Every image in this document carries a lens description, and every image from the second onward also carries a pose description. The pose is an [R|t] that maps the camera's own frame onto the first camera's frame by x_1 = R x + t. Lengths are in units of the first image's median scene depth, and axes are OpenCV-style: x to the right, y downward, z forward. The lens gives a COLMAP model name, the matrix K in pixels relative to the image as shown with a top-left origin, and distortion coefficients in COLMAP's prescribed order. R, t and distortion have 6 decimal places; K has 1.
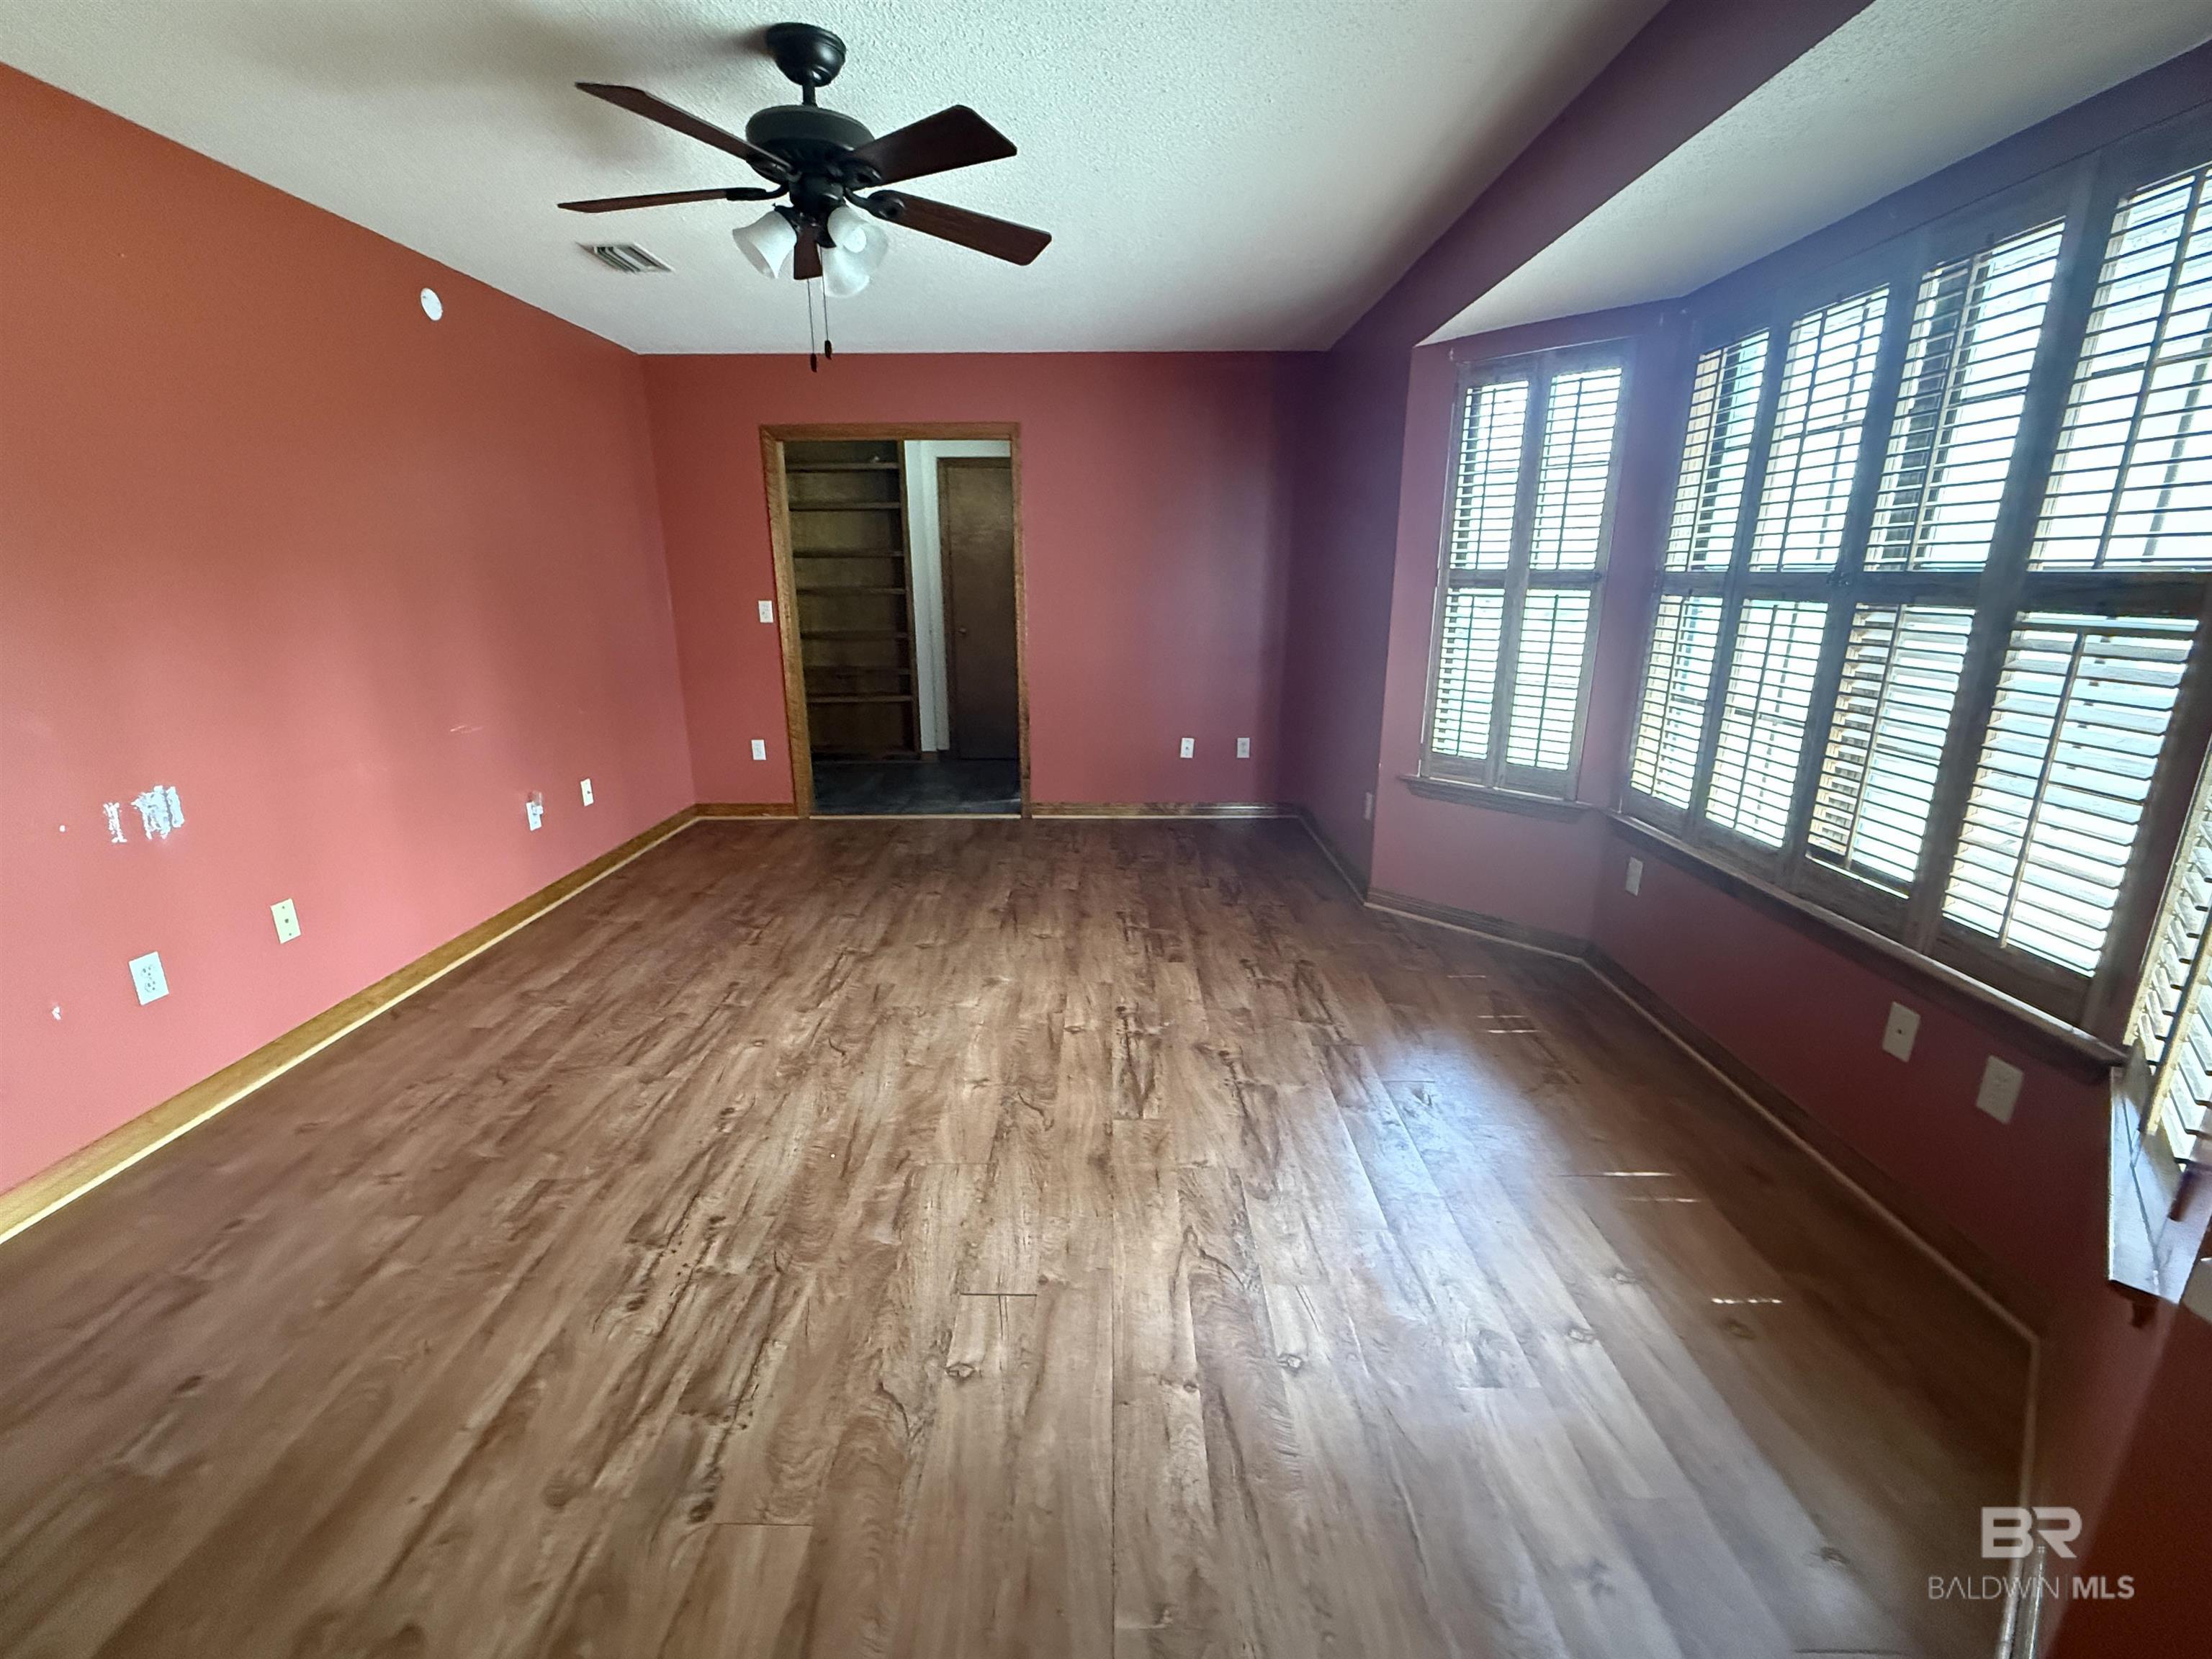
lens RADIAL K [[940.3, 0, 1098.5], [0, 940.3, 829.2], [0, 0, 1]] dist [-0.002948, -0.001233]
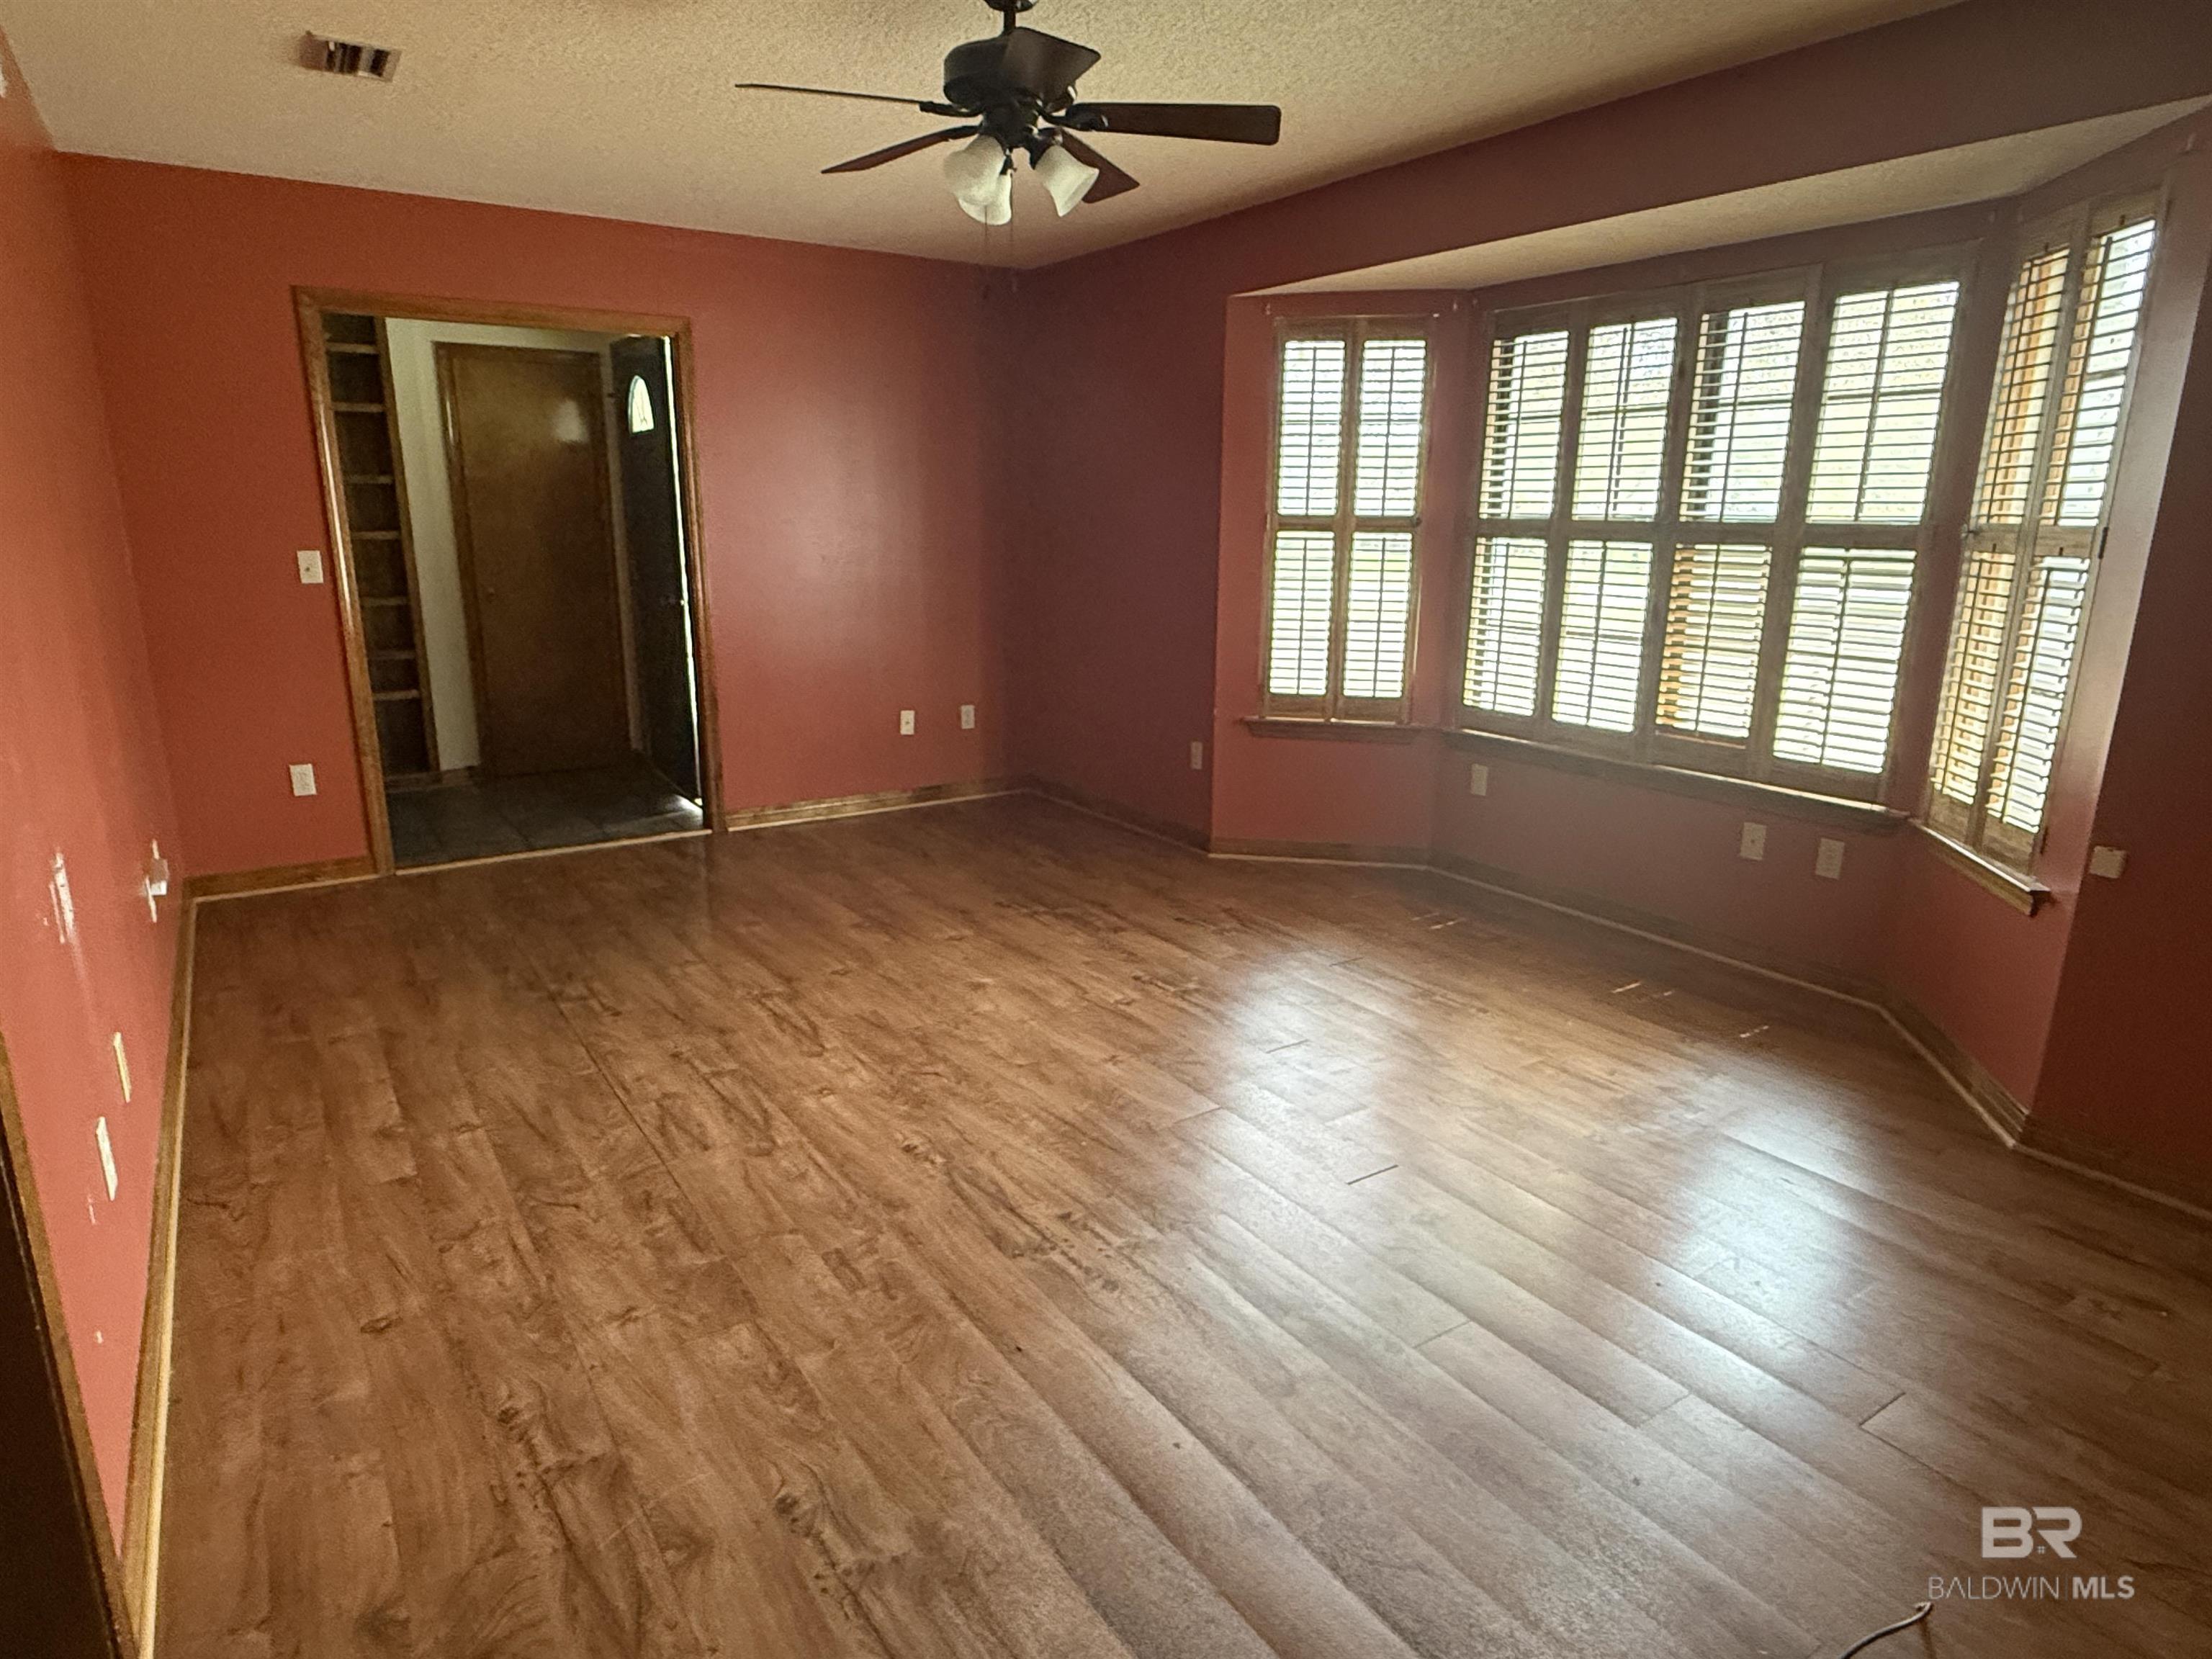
lens RADIAL K [[1283.0, 0, 1100.7], [0, 1283.0, 838.0], [0, 0, 1]] dist [-0.009626, 0.000206]
pose [[0.827090, -0.130661, 0.546671, -0.720244], [0.138578, 0.989985, 0.026956, 0.013726], [-0.544718, 0.053462, 0.836914, -0.064430]]
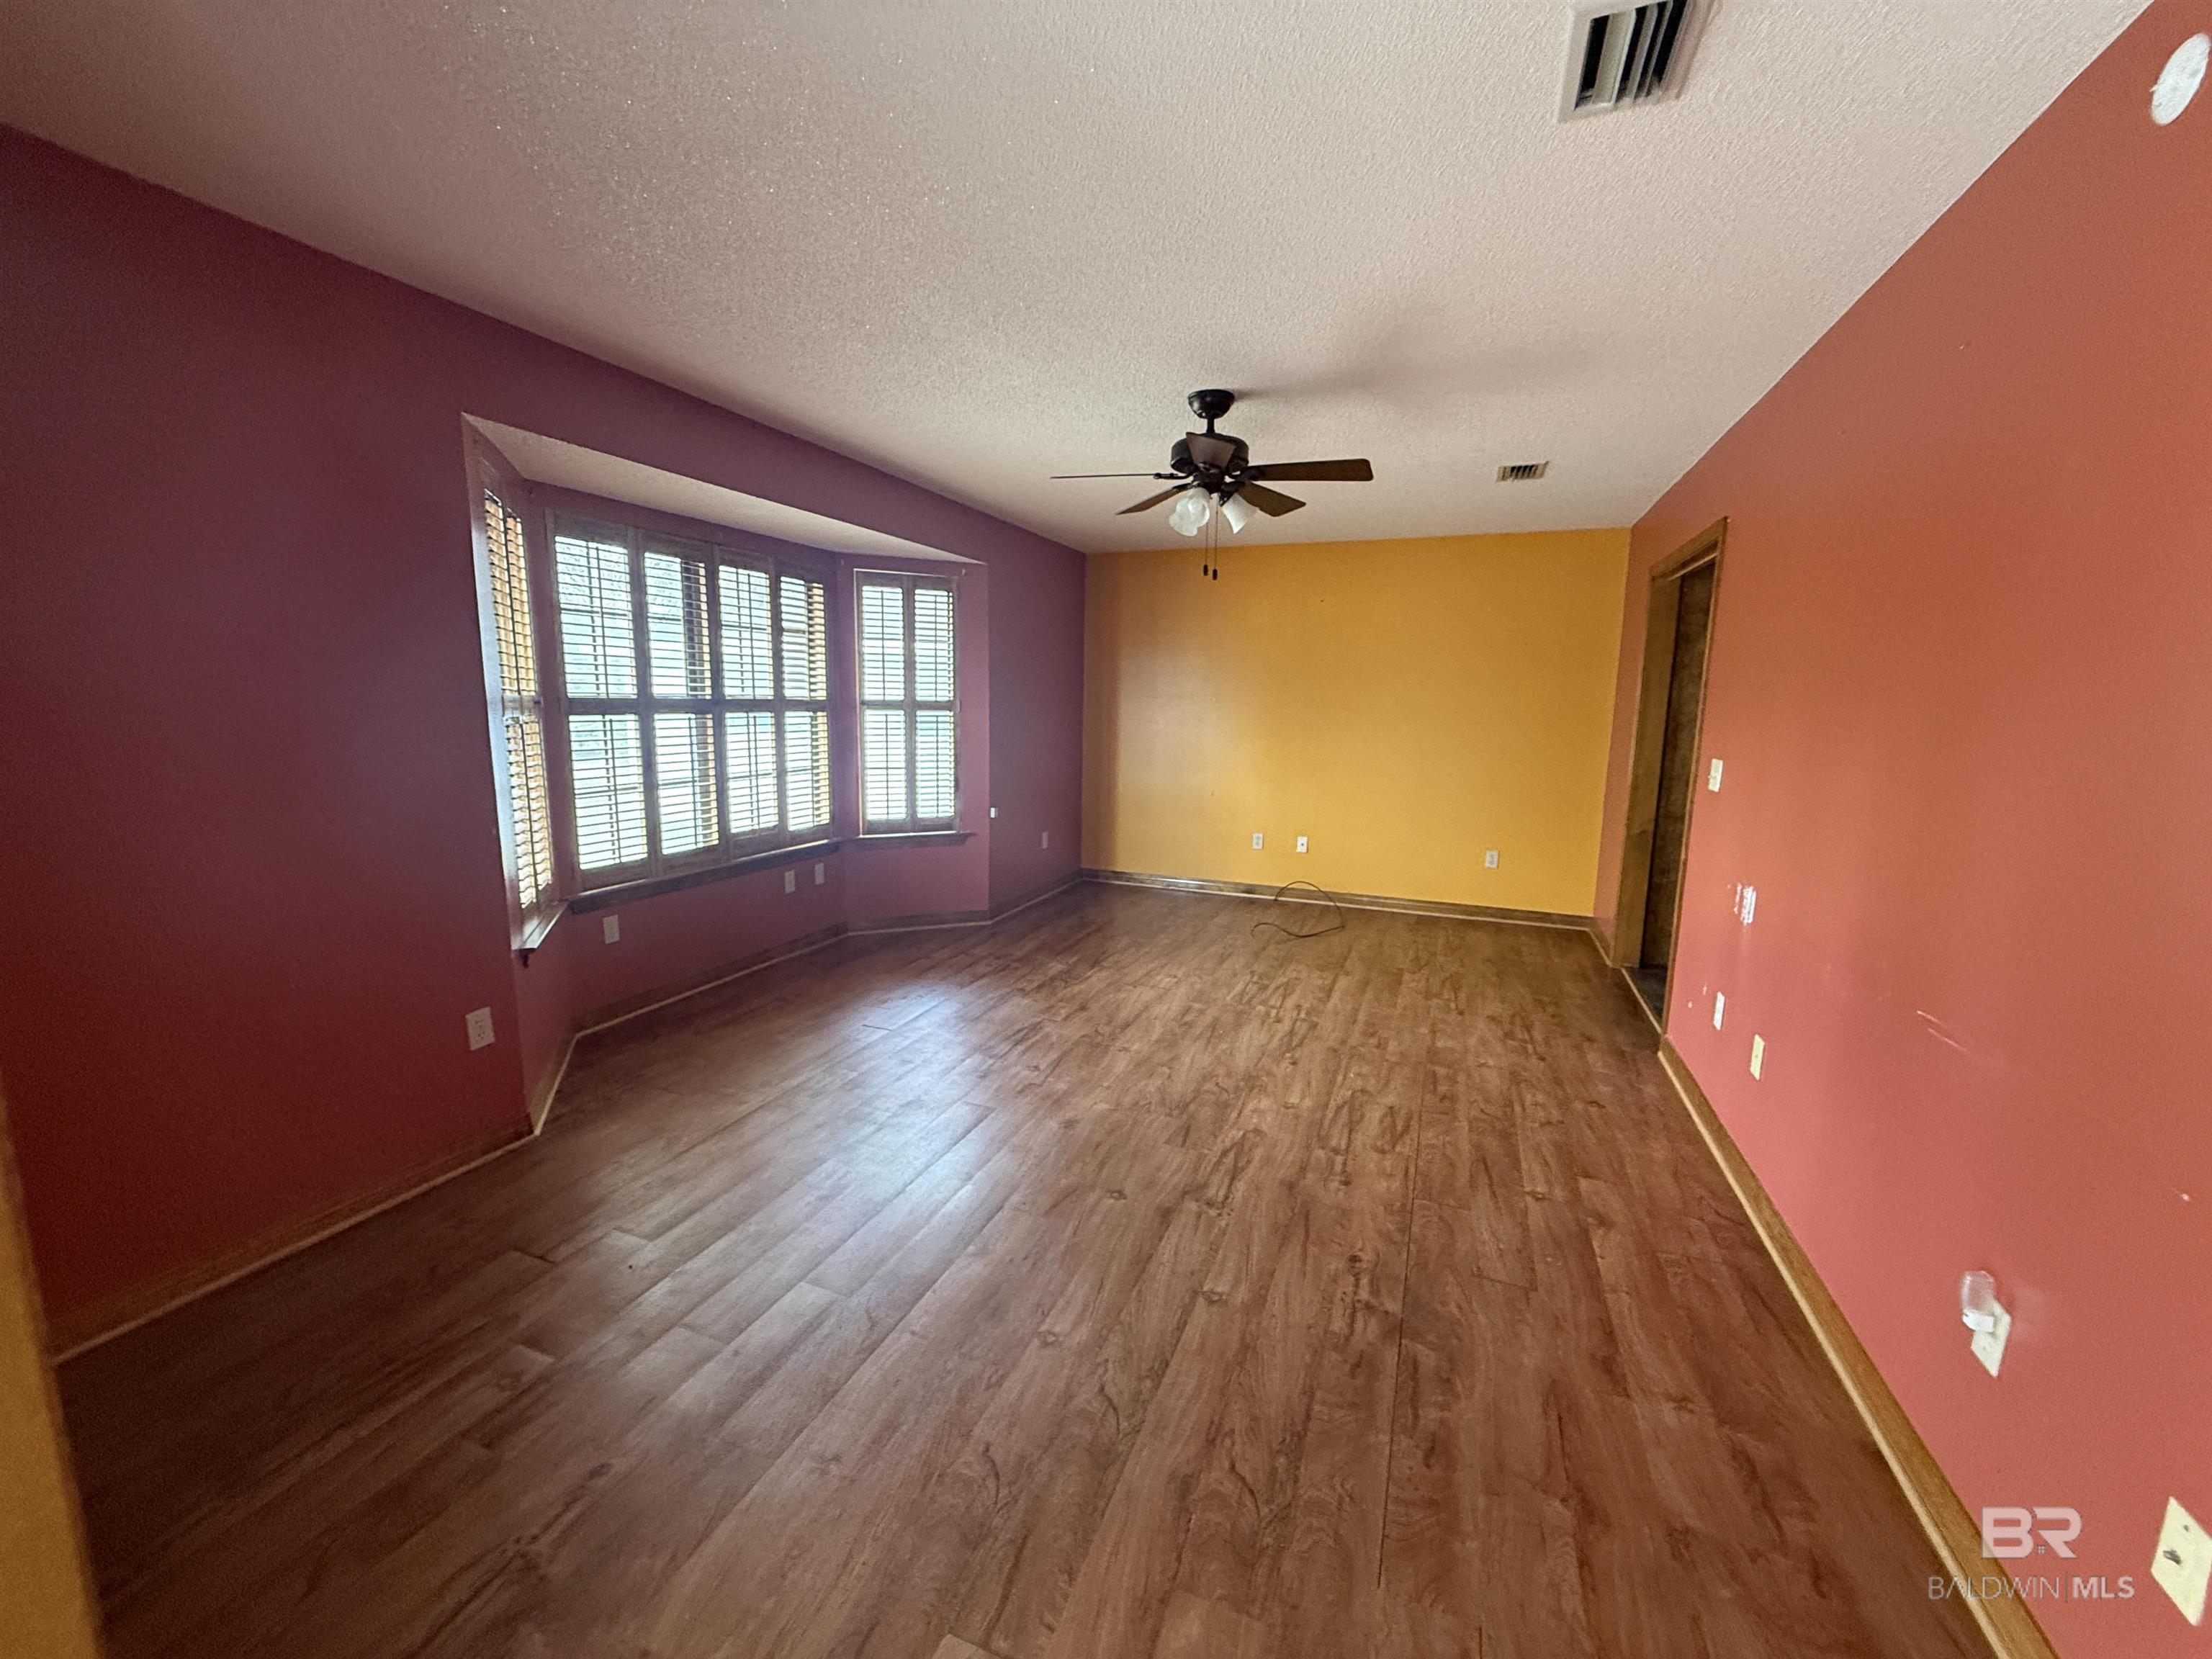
lens RADIAL K [[884.4, 0, 1099.2], [0, 884.4, 825.5], [0, 0, 1]] dist [-0.001041, 0.000539]
pose [[-0.931471, -0.066020, 0.357775, -0.496422], [0.082353, 0.919611, 0.384101, -0.514552], [-0.354372, 0.387243, -0.851154, 1.826837]]
